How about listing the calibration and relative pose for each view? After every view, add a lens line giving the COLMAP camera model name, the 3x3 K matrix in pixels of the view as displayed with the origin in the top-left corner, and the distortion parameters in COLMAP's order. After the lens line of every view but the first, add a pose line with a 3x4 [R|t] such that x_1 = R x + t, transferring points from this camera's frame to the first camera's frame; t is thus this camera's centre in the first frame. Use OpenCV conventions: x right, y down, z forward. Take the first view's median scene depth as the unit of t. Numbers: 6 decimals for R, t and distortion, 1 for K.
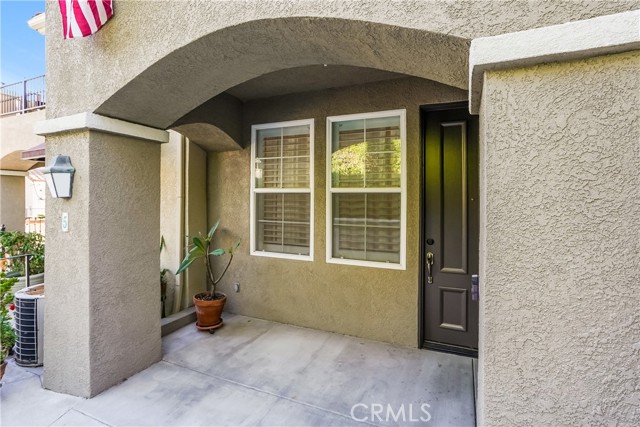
lens RADIAL K [[302.2, 0, 323.0], [0, 302.2, 212.1], [0, 0, 1]] dist [-0.023287, 0.000248]
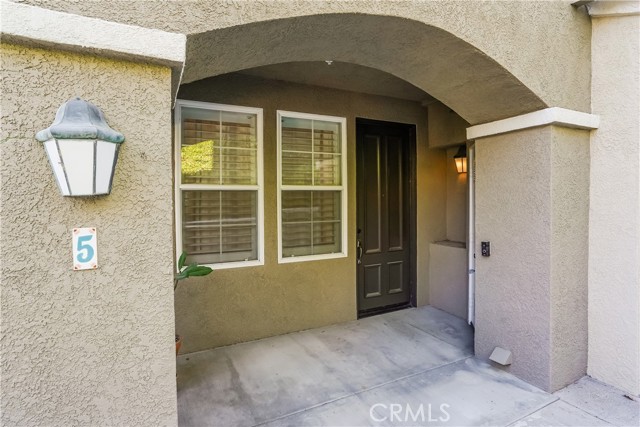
lens RADIAL K [[301.8, 0, 320.1], [0, 301.8, 217.1], [0, 0, 1]] dist [-0.002962, 0.000024]
pose [[0.678034, -0.057807, 0.732754, -0.623204], [0.042205, 0.998320, 0.039704, -0.012623], [-0.733818, 0.004005, 0.679334, 0.268485]]
